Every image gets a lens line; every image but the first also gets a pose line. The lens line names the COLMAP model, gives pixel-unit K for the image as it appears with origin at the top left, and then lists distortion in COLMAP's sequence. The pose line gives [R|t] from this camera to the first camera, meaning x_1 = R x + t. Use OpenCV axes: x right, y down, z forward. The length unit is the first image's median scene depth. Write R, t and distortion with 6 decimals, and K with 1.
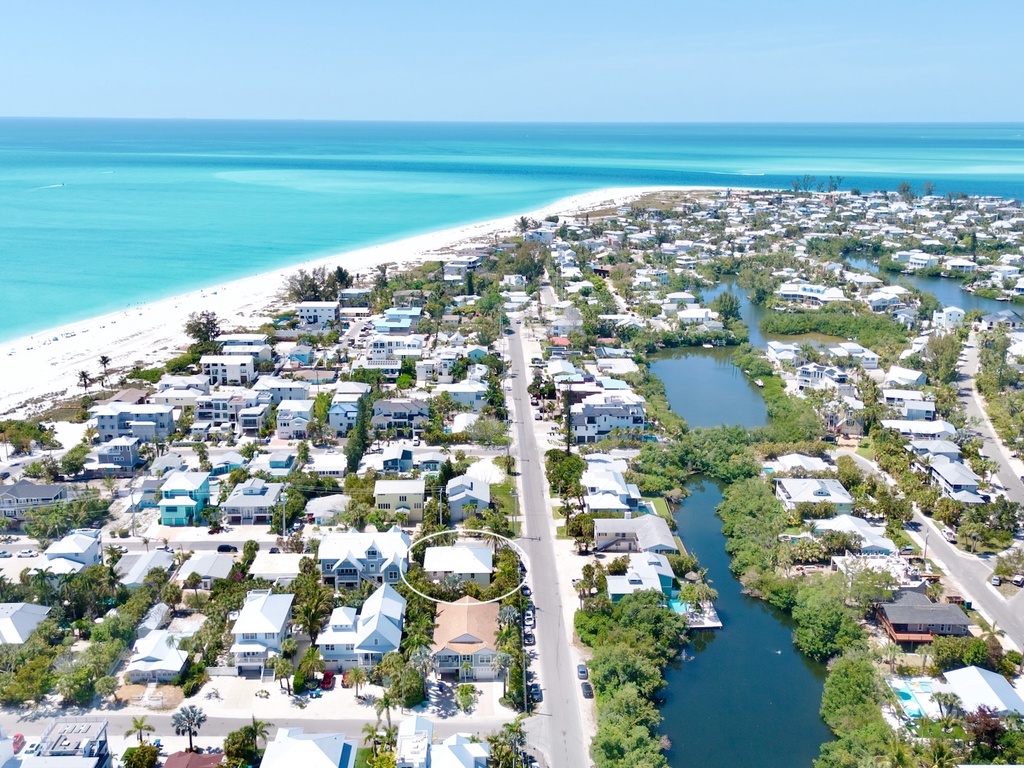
lens RADIAL K [[998.2, 0, 513.7], [0, 998.2, 386.8], [0, 0, 1]] dist [0.047207, 0.000000]
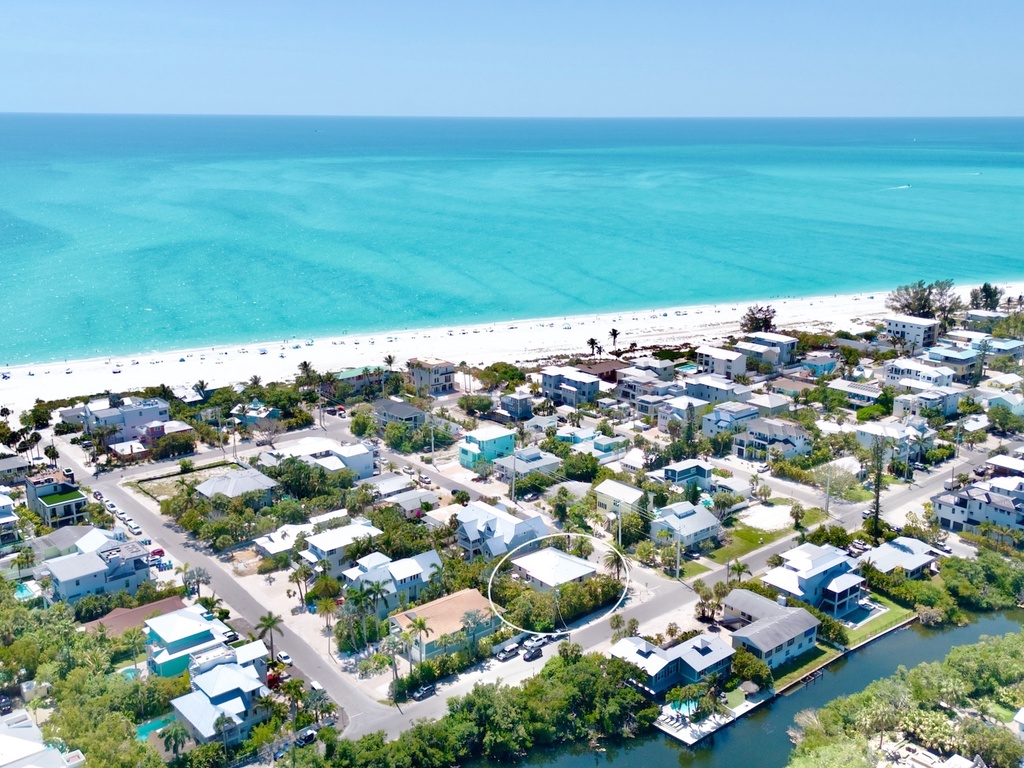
lens RADIAL K [[998.2, 0, 511.0], [0, 998.2, 379.5], [0, 0, 1]] dist [0.047207, 0.000000]
pose [[0.621428, 0.196495, -0.758431, 0.359878], [-0.201762, 0.975525, 0.087424, -0.047164], [0.757046, 0.098695, 0.645864, 0.185440]]
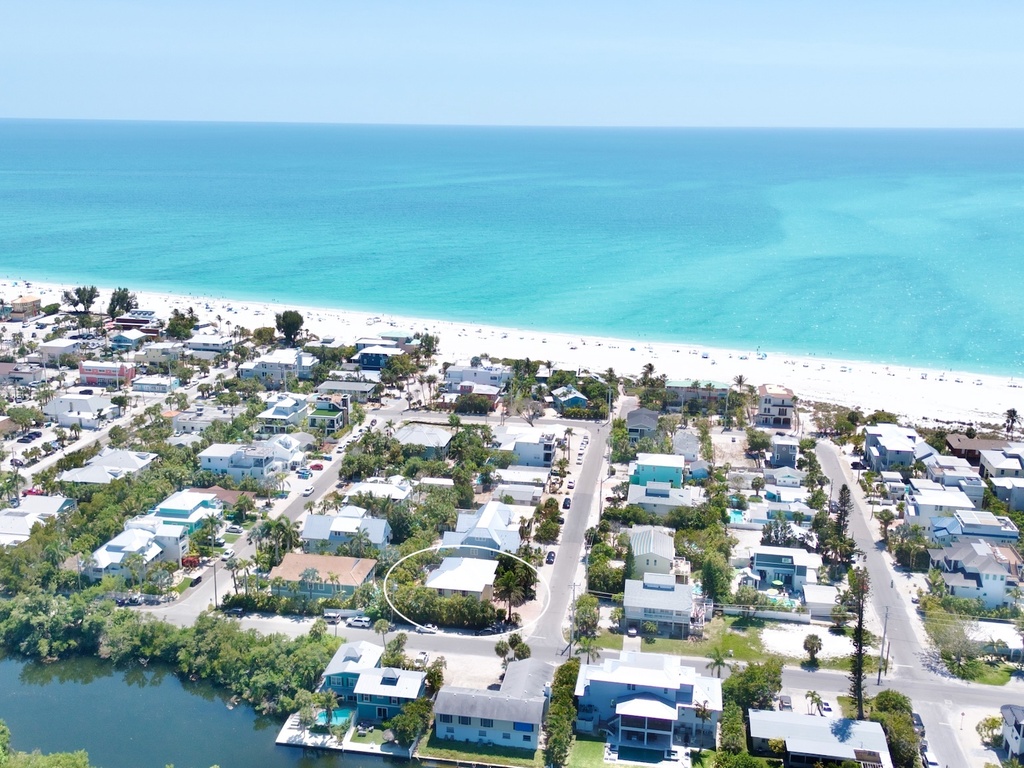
lens RADIAL K [[998.2, 0, 511.1], [0, 998.2, 385.9], [0, 0, 1]] dist [0.047207, 0.000000]
pose [[-0.194239, 0.240990, -0.950892, 0.458276], [-0.264943, 0.920440, 0.287393, -0.156643], [0.944498, 0.307755, -0.114936, 0.616703]]
